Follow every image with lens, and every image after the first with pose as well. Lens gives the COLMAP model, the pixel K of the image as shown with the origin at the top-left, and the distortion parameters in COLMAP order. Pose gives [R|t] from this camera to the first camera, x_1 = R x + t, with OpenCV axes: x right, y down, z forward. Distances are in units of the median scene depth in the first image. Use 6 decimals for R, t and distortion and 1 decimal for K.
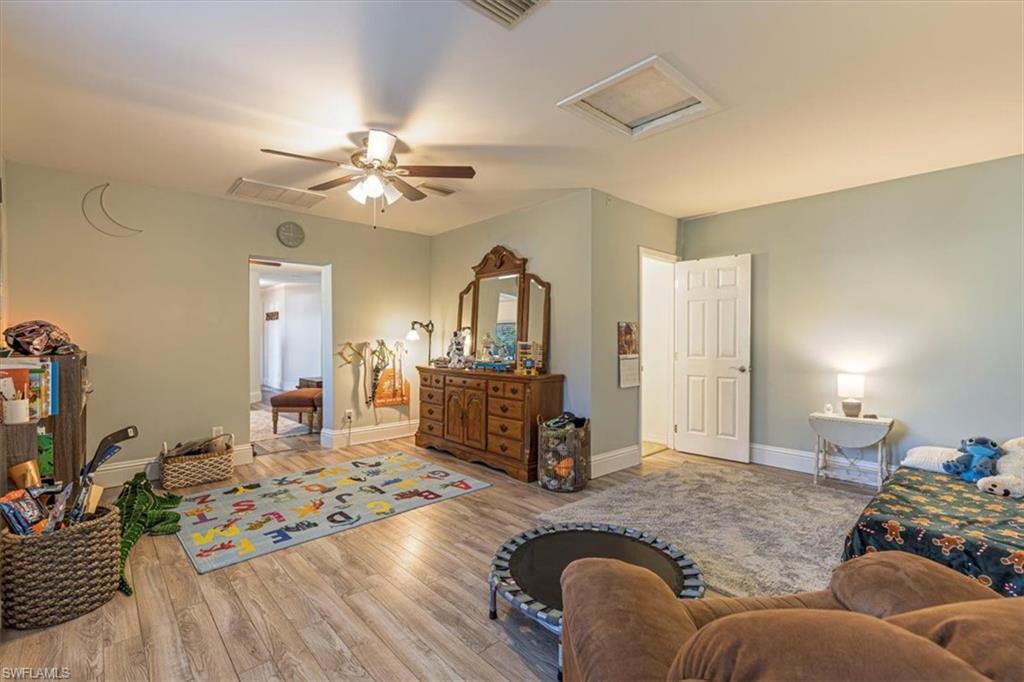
lens RADIAL K [[457.4, 0, 521.3], [0, 457.4, 341.6], [0, 0, 1]] dist [0.014398, -0.000202]
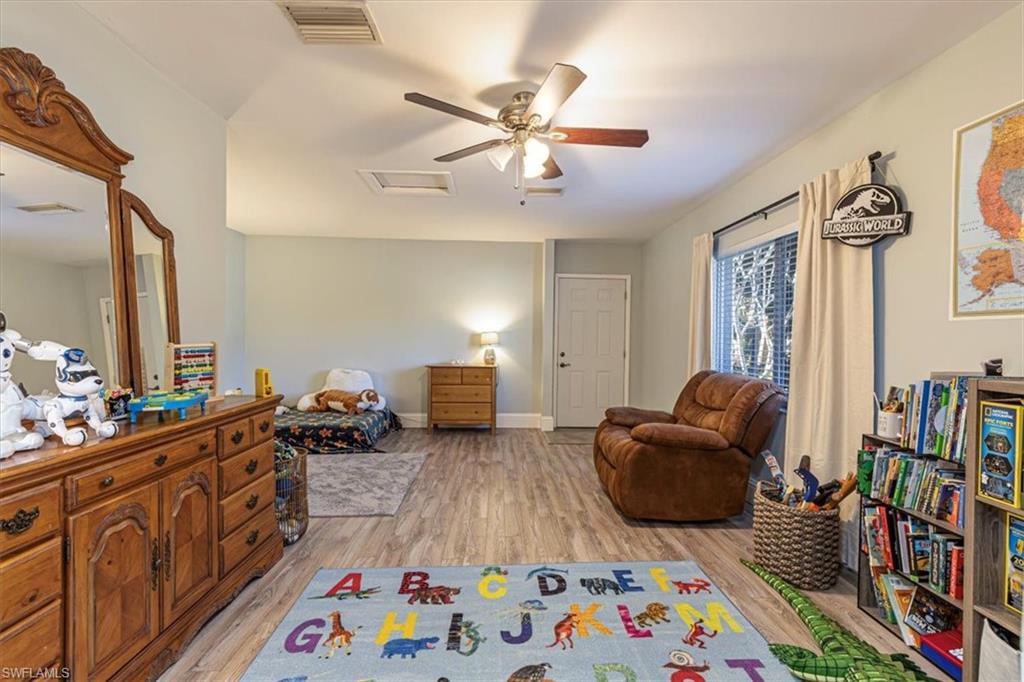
lens RADIAL K [[457.4, 0, 515.1], [0, 457.4, 341.9], [0, 0, 1]] dist [0.014398, -0.000202]
pose [[-0.752572, -0.017512, 0.658277, -0.801261], [-0.002695, 0.999720, 0.023514, -0.017753], [-0.658504, 0.015922, -0.752409, 1.532238]]
